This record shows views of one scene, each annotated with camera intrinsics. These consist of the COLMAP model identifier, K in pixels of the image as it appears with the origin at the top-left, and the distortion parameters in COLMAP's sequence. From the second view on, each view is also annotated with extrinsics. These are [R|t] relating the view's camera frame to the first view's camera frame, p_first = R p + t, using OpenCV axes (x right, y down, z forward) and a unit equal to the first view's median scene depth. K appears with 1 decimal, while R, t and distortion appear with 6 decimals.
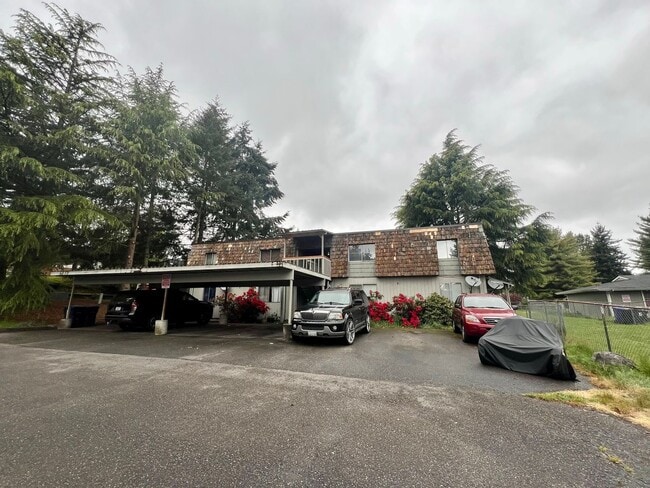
lens RADIAL K [[258.9, 0, 324.8], [0, 258.9, 244.8], [0, 0, 1]] dist [-0.001037, -0.000106]
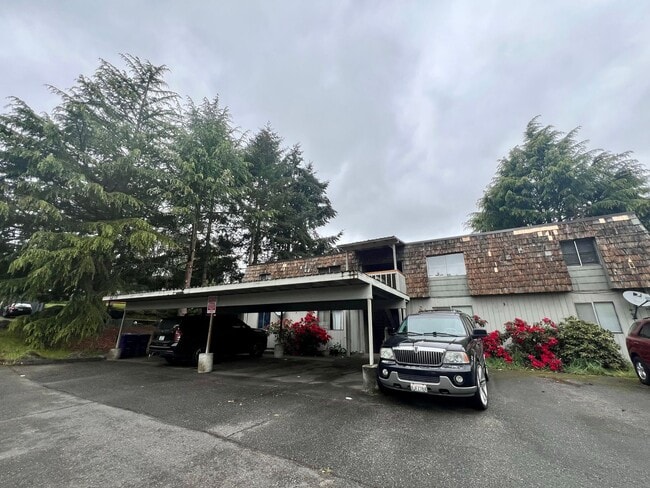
lens RADIAL K [[258.9, 0, 324.8], [0, 258.9, 244.8], [0, 0, 1]] dist [-0.001037, -0.000106]
pose [[0.979529, -0.059799, -0.192217, -0.058232], [0.041506, 0.994338, -0.097826, 0.030635], [0.196979, 0.087845, 0.976464, 0.161772]]
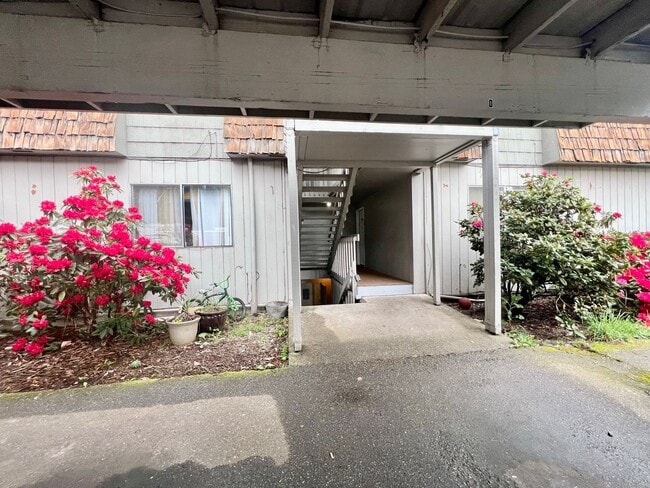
lens RADIAL K [[258.9, 0, 324.8], [0, 258.9, 244.8], [0, 0, 1]] dist [-0.001037, -0.000106]
pose [[0.907401, -0.033744, 0.418910, -0.205101], [-0.056473, 0.977941, 0.201102, 0.166022], [-0.416455, -0.206137, 0.885479, 0.741402]]
